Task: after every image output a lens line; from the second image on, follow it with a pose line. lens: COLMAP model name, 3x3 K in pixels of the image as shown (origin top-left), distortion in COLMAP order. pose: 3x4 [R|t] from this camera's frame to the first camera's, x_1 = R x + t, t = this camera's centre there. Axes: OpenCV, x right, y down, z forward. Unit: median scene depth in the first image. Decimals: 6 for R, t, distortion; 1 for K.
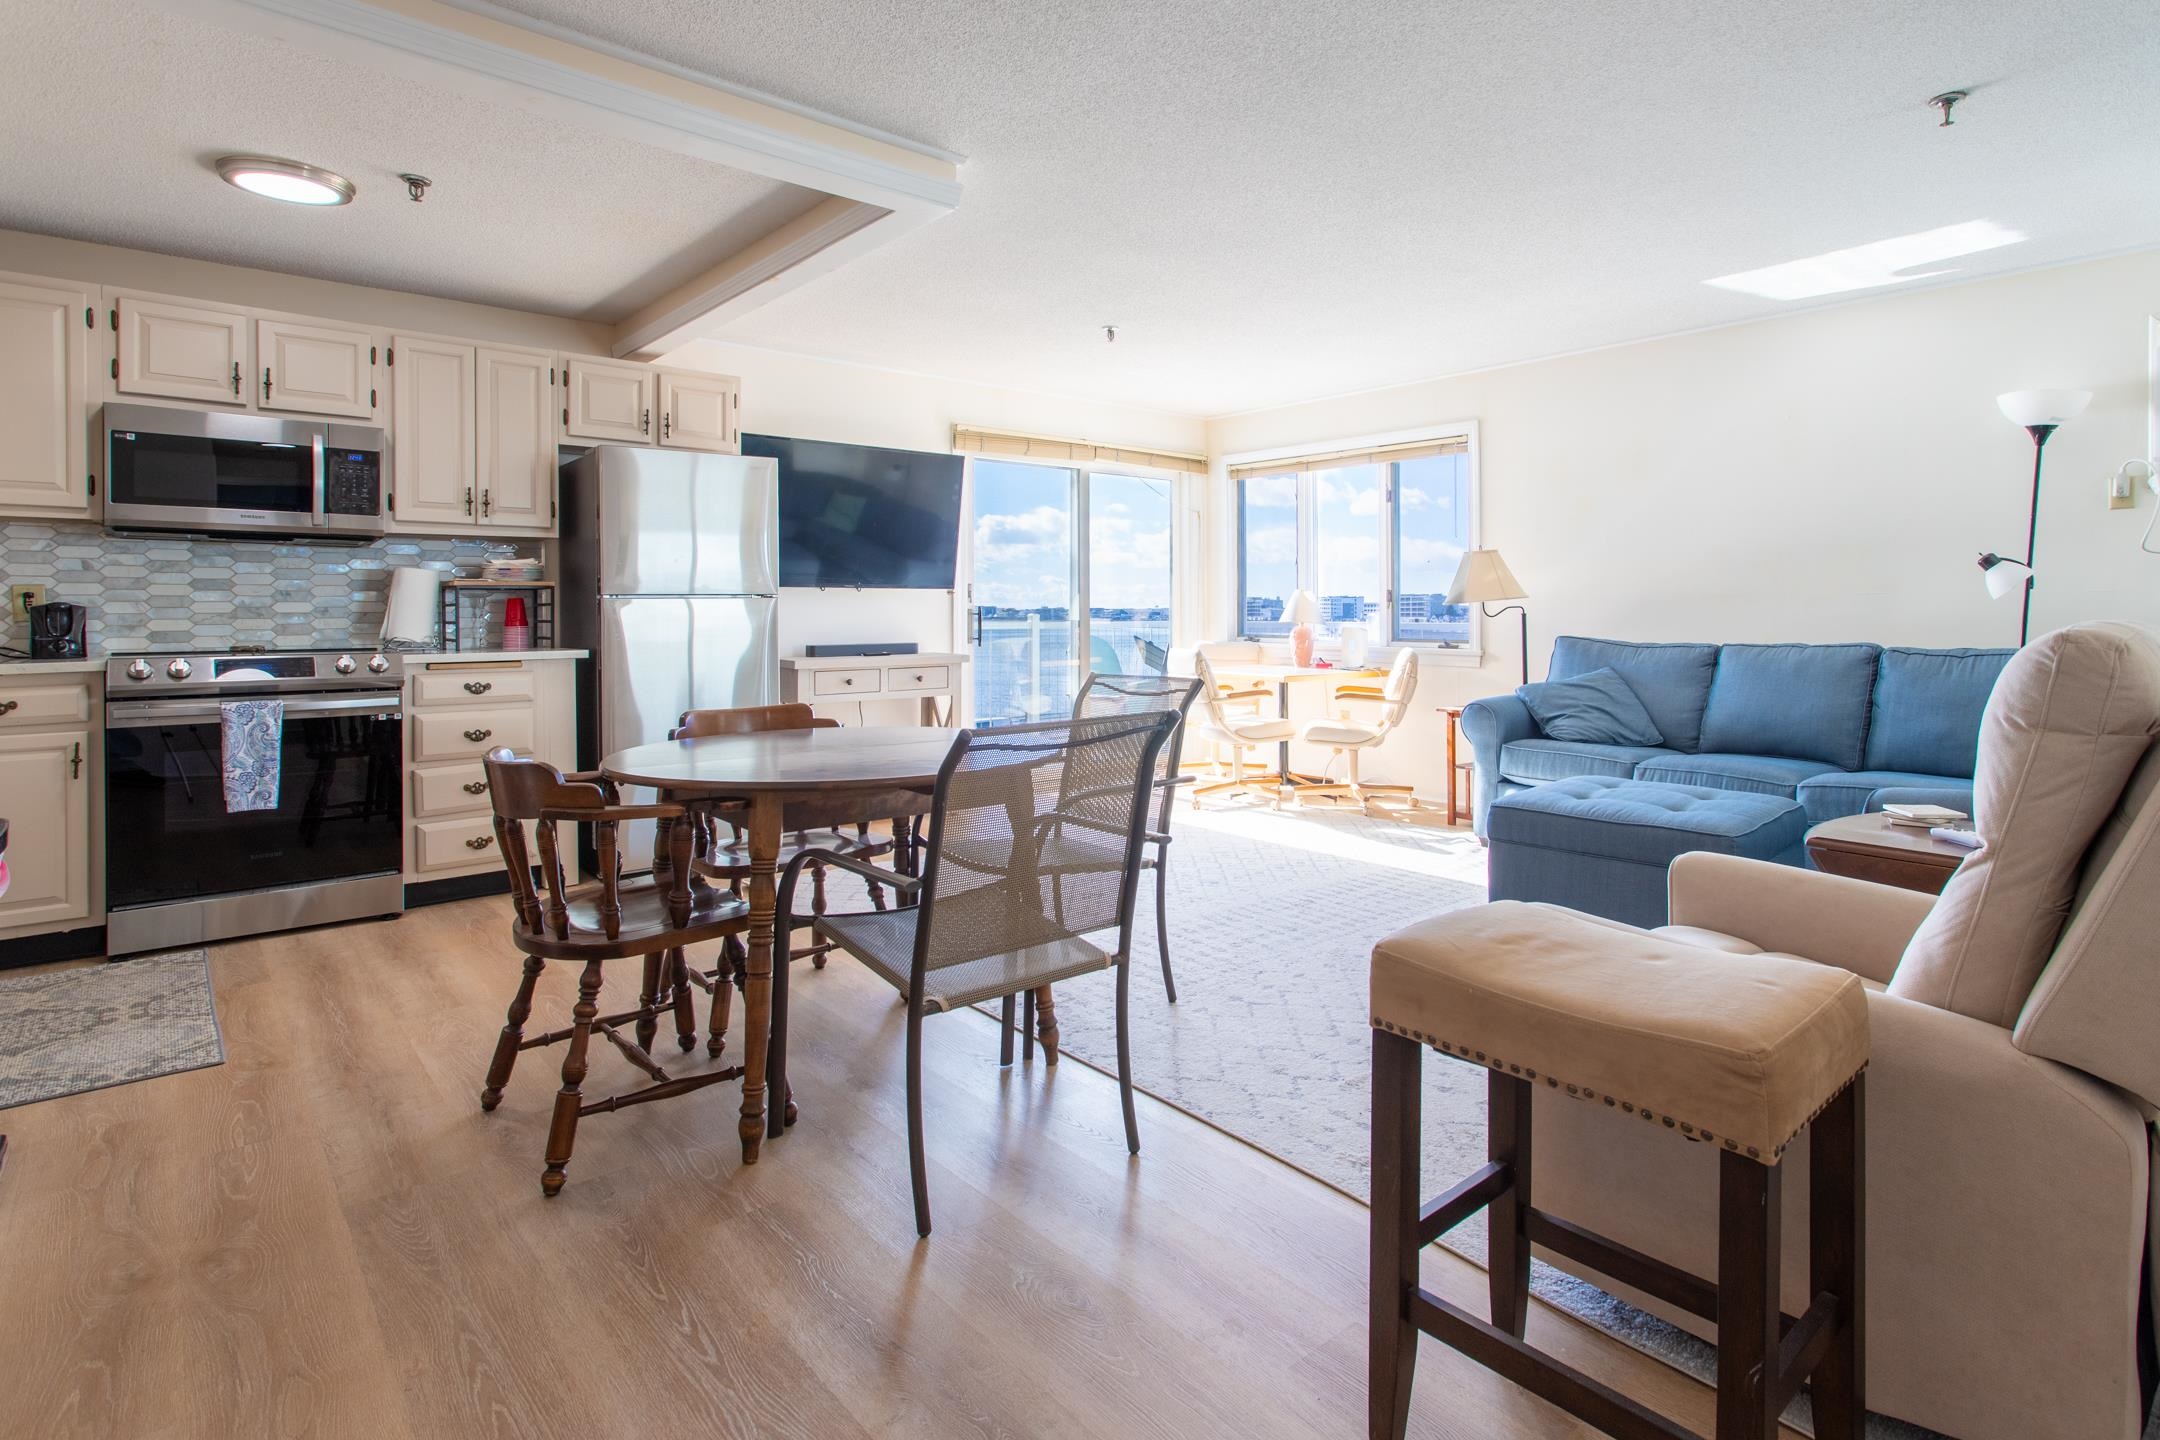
lens RADIAL K [[1050.6, 0, 1163.8], [0, 1050.6, 621.3], [0, 0, 1]] dist [0.007289, 0.001772]
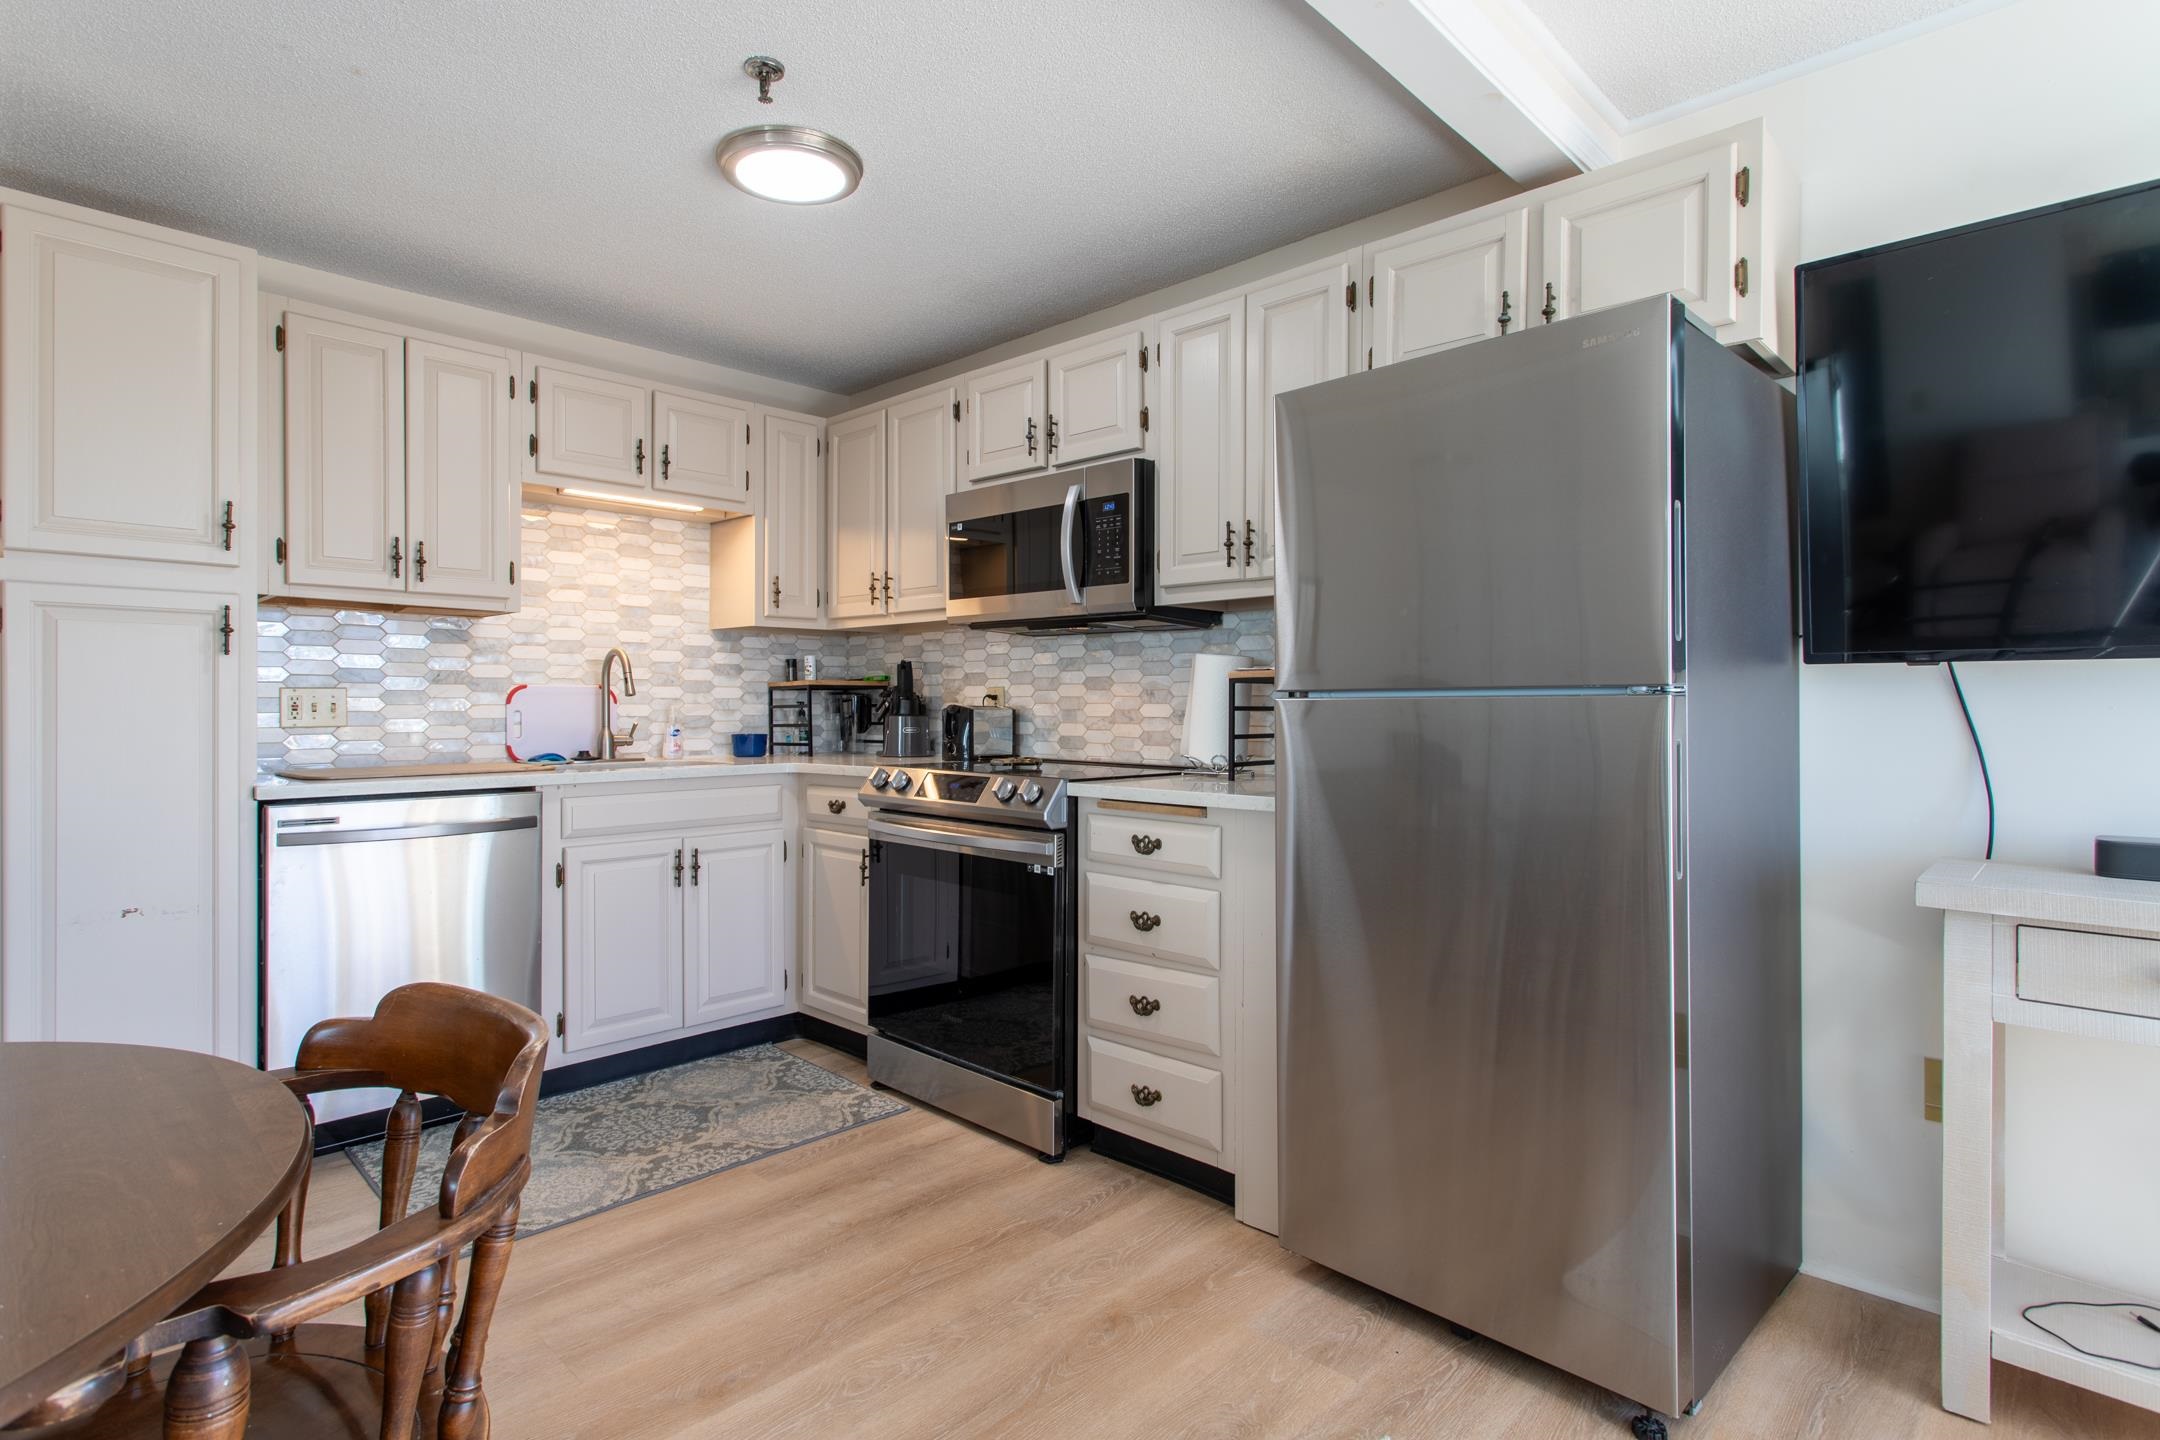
lens RADIAL K [[1125.0, 0, 1076.3], [0, 1125.0, 704.4], [0, 0, 1]] dist [-0.000898, 0.000228]
pose [[0.007466, 0.007337, -0.999945, 0.011080], [-0.011246, 0.999910, 0.007253, -0.024546], [0.999909, 0.011191, 0.007547, 0.987506]]
